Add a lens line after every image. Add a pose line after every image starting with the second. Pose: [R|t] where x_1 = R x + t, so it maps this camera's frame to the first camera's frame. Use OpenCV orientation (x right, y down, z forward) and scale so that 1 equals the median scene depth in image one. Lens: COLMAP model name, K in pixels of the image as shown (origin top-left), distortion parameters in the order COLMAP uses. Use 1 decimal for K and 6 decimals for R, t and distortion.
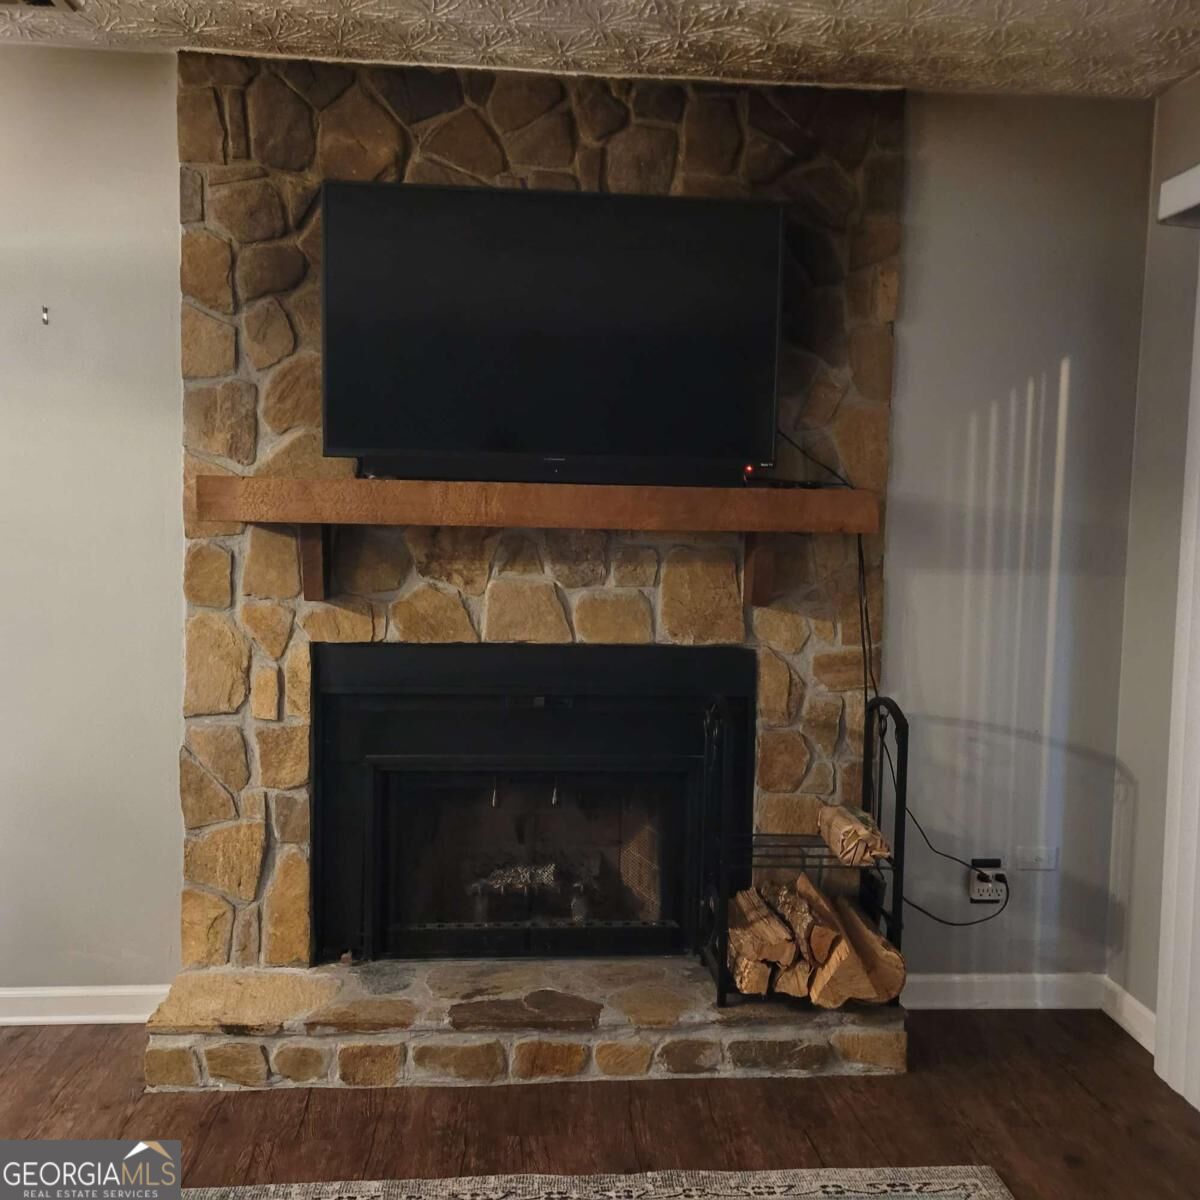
lens RADIAL K [[1300.5, 0, 600.0], [0, 1300.5, 600.0], [0, 0, 1]] dist [0.049103, -0.000072]
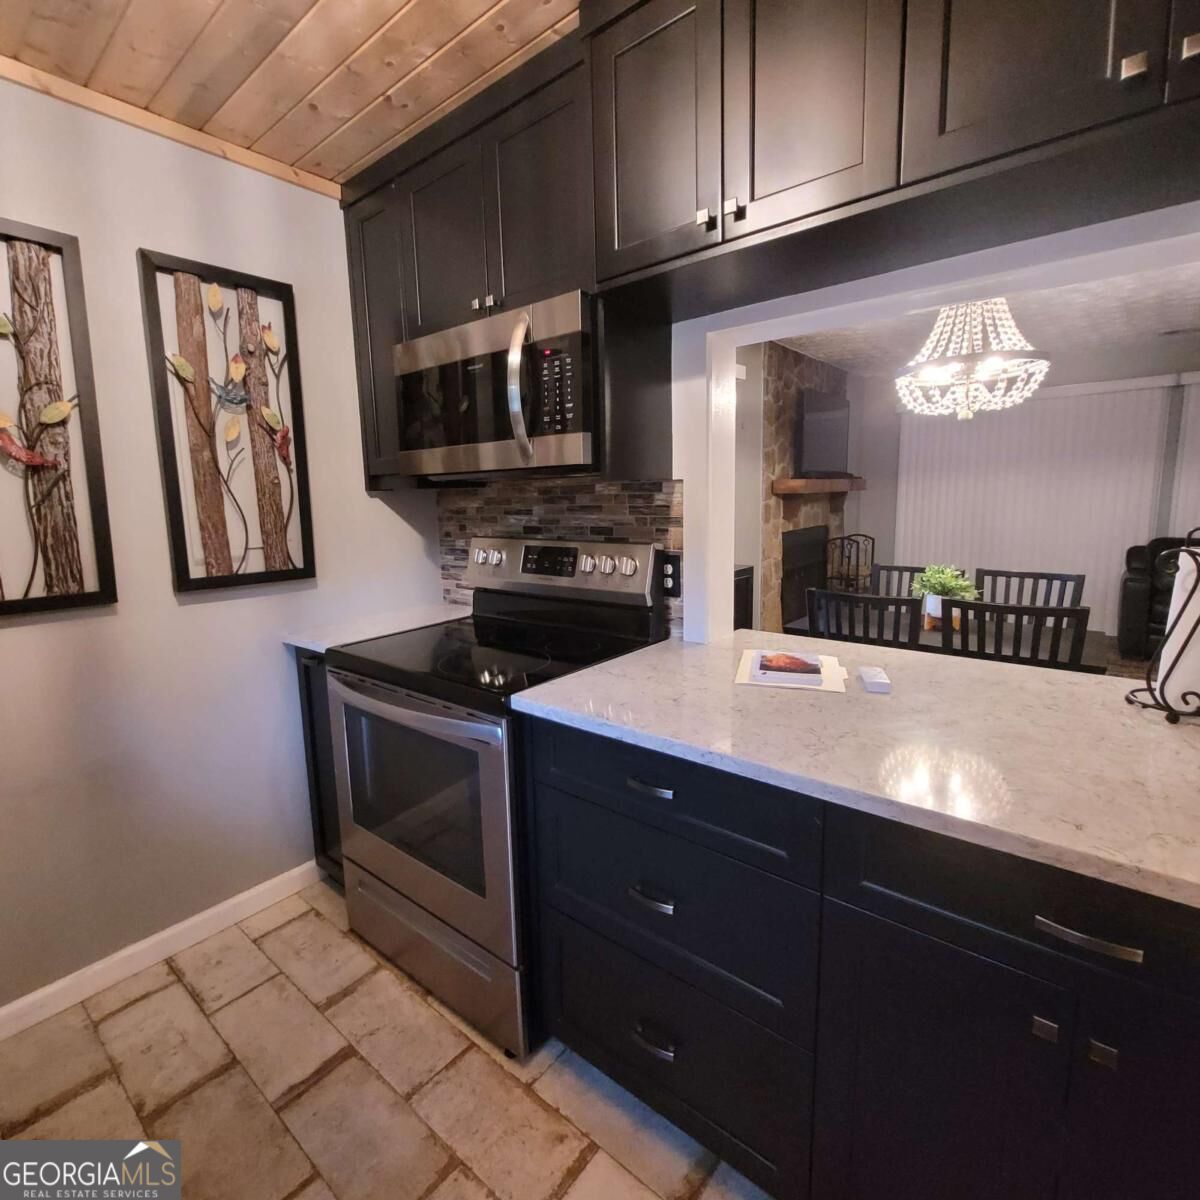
lens RADIAL K [[622.0, 0, 574.4], [0, 622.0, 587.4], [0, 0, 1]] dist [0.004155, -0.003318]
pose [[0.712078, -0.142988, 0.687386, -1.631921], [0.095697, 0.989672, 0.106735, -0.044147], [-0.695548, -0.010223, 0.718406, 0.264707]]
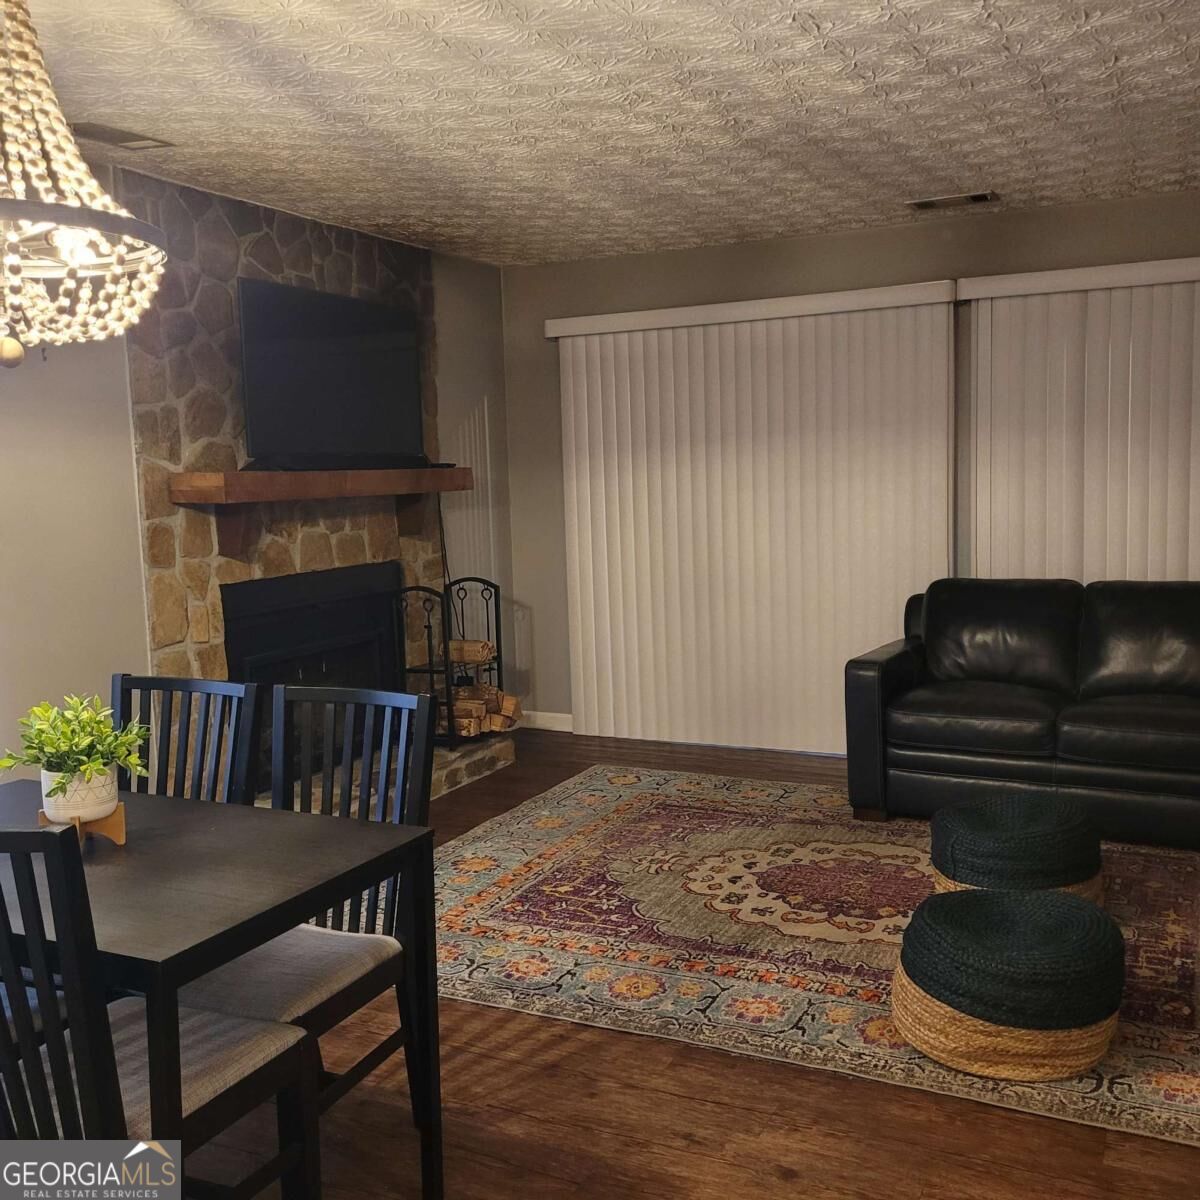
lens RADIAL K [[1216.9, 0, 625.5], [0, 1216.9, 598.9], [0, 0, 1]] dist [0.054561, 0.001349]
pose [[0.506093, -0.128363, 0.852873, -1.164578], [0.104998, 0.990677, 0.086798, -0.023398], [-0.856064, 0.045622, 0.514852, -0.097343]]
